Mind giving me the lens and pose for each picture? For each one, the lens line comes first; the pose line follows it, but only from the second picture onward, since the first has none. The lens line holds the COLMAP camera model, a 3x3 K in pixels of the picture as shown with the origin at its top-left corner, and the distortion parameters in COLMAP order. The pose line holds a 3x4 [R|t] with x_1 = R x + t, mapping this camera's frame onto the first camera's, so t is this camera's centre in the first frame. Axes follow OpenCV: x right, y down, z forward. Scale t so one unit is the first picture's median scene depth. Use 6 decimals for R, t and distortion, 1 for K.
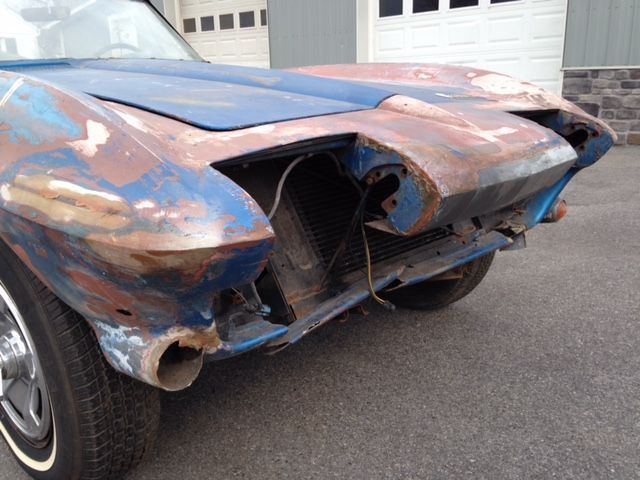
lens RADIAL K [[574.2, 0, 318.2], [0, 574.2, 242.3], [0, 0, 1]] dist [0.170799, -0.242357]
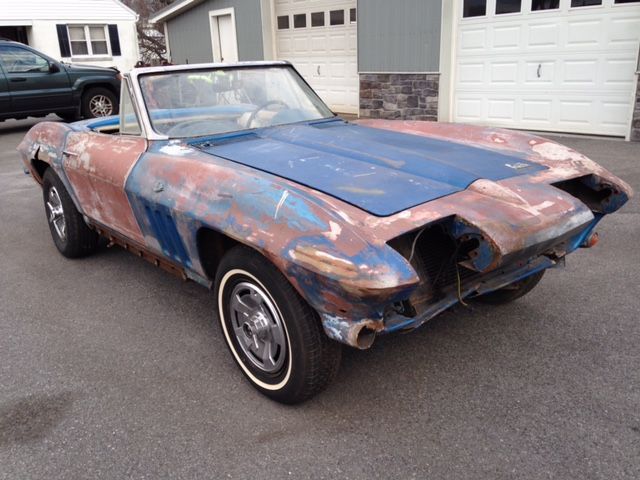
lens RADIAL K [[556.9, 0, 336.4], [0, 556.9, 251.1], [0, 0, 1]] dist [0.167183, -0.245628]
pose [[0.994893, 0.026254, -0.097461, -0.118903], [-0.020691, 0.998122, 0.057658, -0.152838], [0.098792, -0.055347, 0.993568, -0.716217]]
